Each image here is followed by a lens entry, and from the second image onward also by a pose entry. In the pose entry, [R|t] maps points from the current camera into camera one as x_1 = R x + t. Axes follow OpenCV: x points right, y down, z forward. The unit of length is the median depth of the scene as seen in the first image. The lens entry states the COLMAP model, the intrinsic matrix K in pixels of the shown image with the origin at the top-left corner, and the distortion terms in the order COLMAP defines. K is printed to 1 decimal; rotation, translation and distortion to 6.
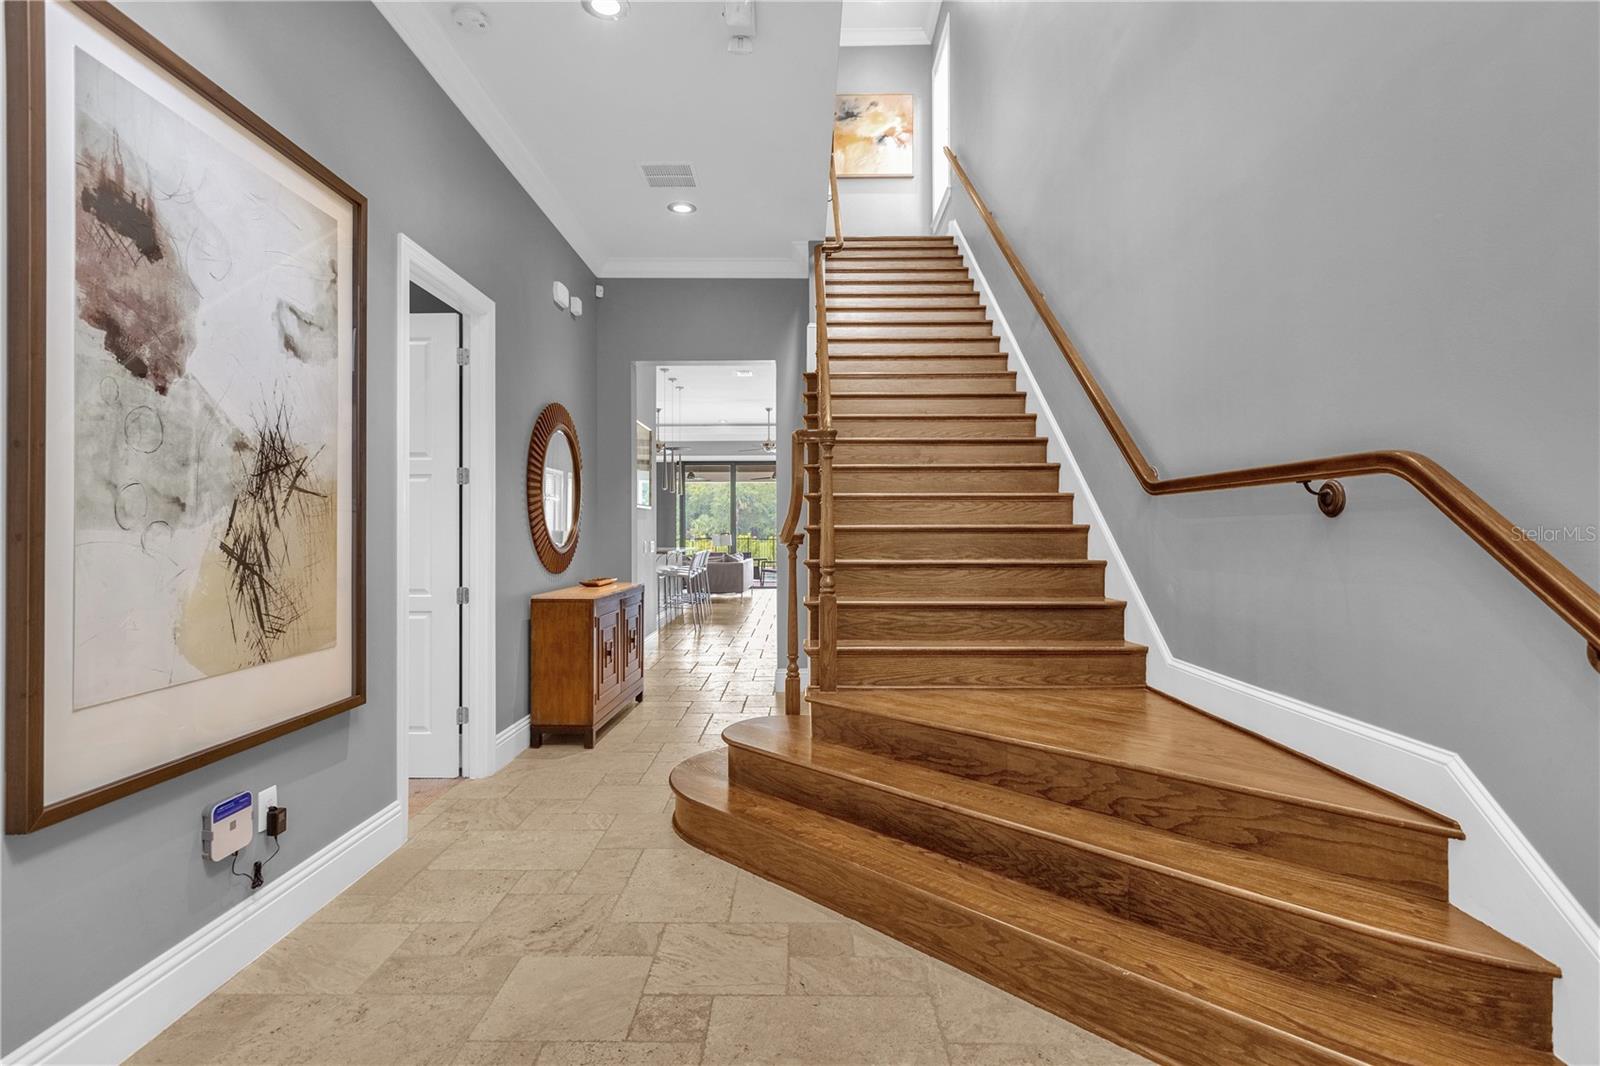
lens RADIAL K [[761.4, 0, 797.7], [0, 761.4, 535.0], [0, 0, 1]] dist [-0.004323, -0.001586]
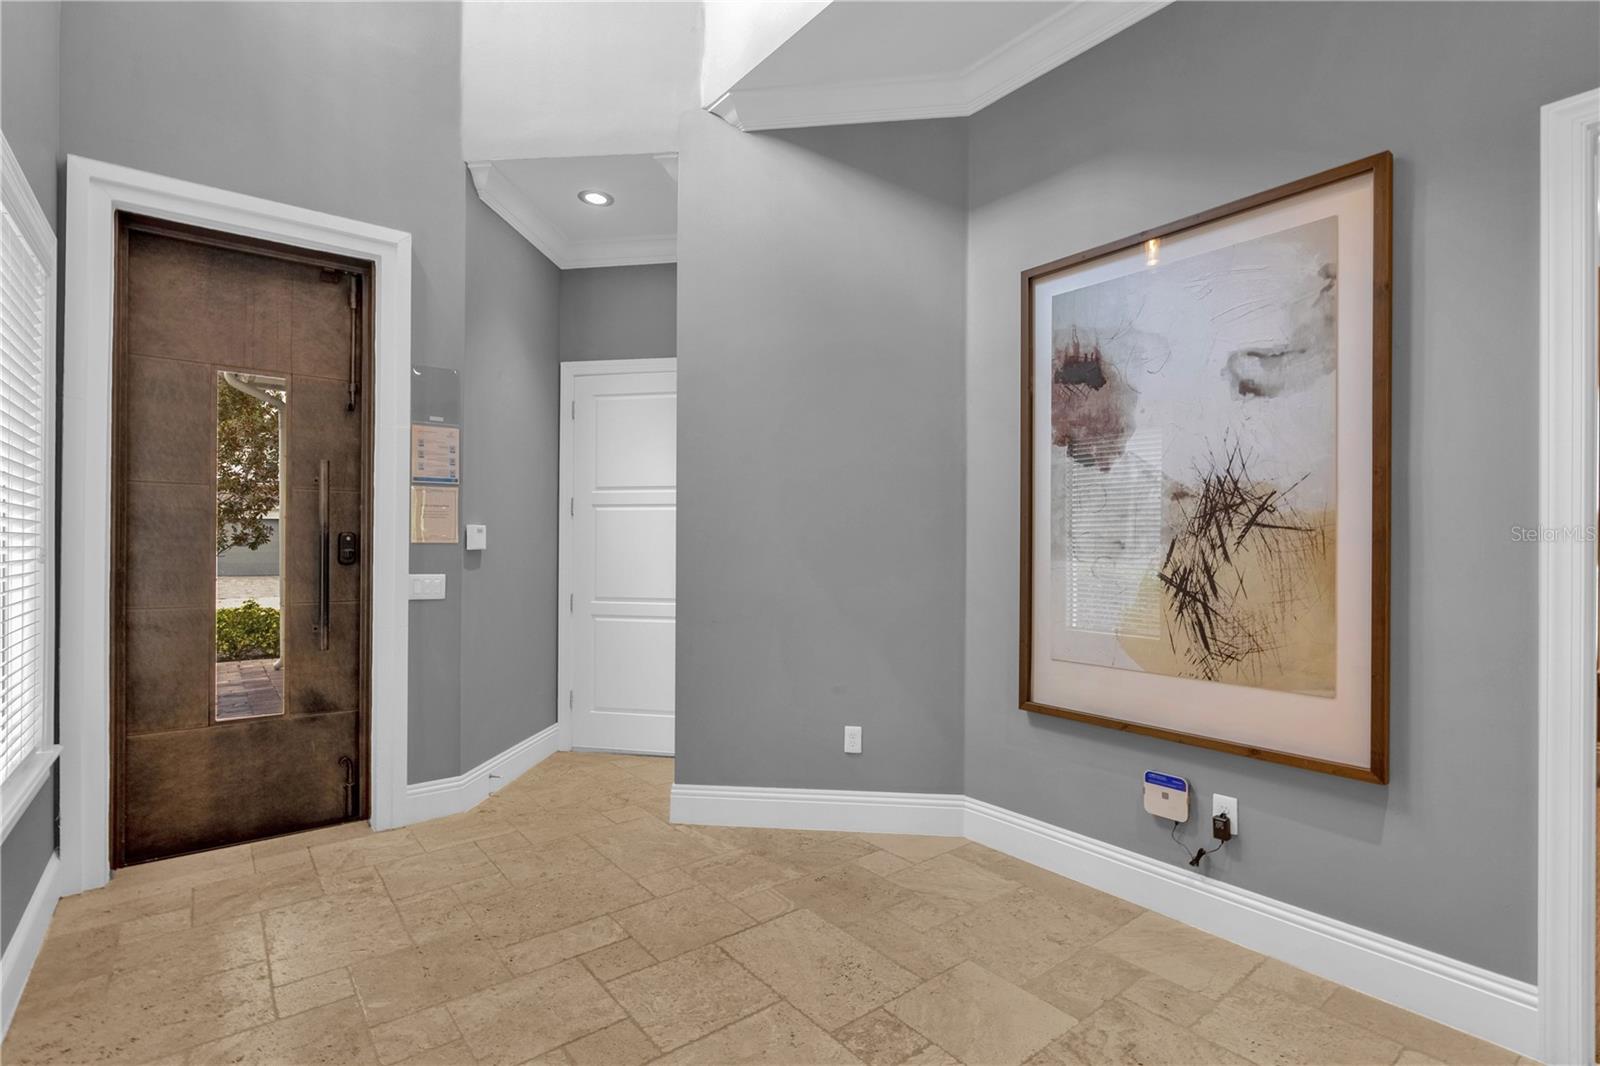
lens RADIAL K [[761.4, 0, 797.7], [0, 761.4, 535.0], [0, 0, 1]] dist [-0.004323, -0.001586]
pose [[-0.777766, -0.002438, -0.628549, 0.504060], [-0.001550, 0.999997, -0.001961, -0.047591], [0.628552, -0.000551, -0.777767, 1.511592]]
